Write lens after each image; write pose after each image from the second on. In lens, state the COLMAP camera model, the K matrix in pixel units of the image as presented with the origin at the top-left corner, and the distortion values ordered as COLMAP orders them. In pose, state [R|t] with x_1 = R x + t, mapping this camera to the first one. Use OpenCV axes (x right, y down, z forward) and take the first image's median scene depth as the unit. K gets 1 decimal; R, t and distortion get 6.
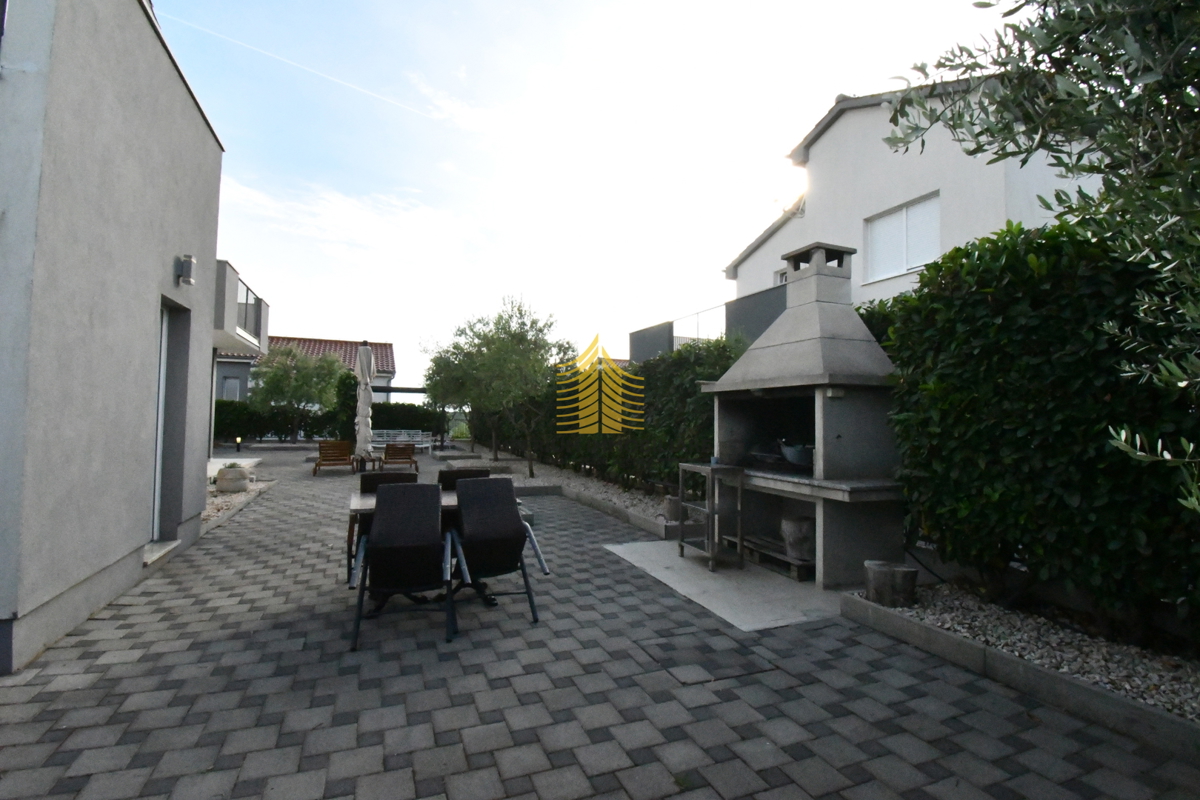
lens RADIAL K [[561.0, 0, 600.0], [0, 561.0, 400.0], [0, 0, 1]] dist [0.022482, -0.000394]
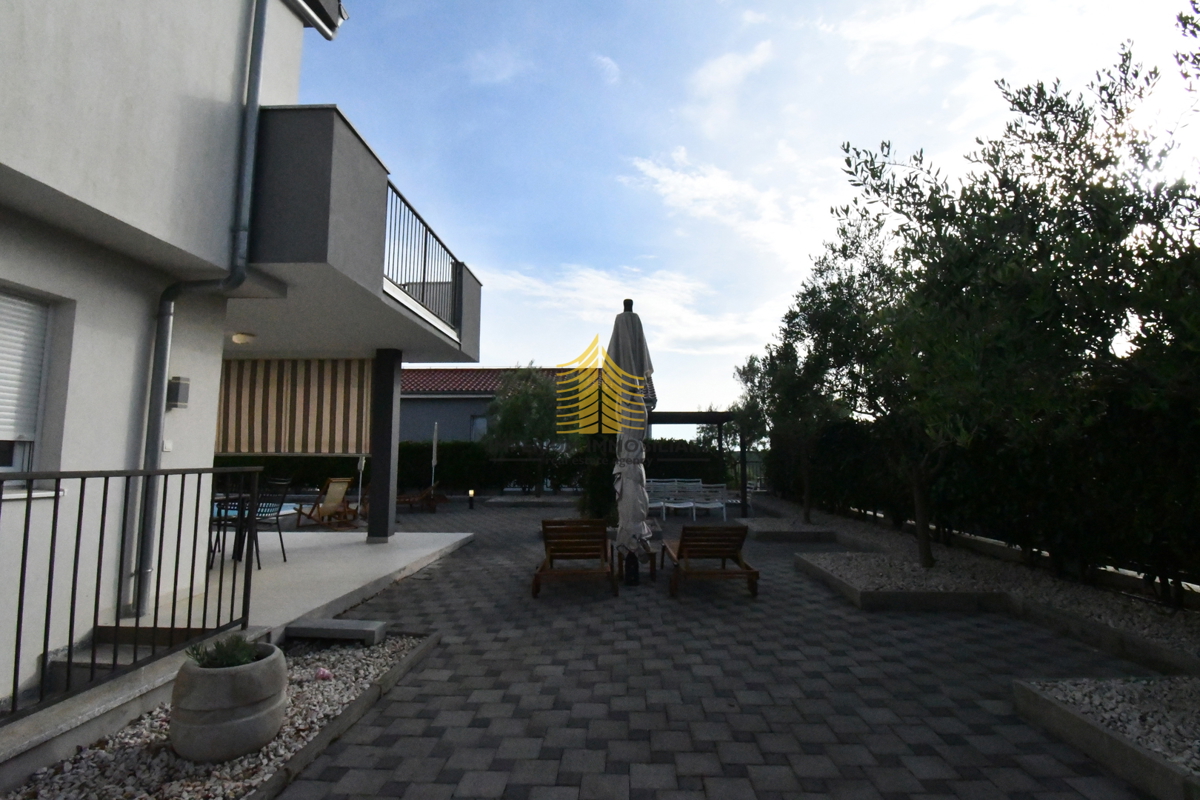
lens RADIAL K [[561.0, 0, 600.0], [0, 561.0, 400.0], [0, 0, 1]] dist [0.022482, -0.000394]
pose [[0.909826, -0.059530, -0.410699, -0.157938], [0.031607, 0.996723, -0.074455, 0.007718], [0.413785, 0.054760, 0.908726, 0.358819]]
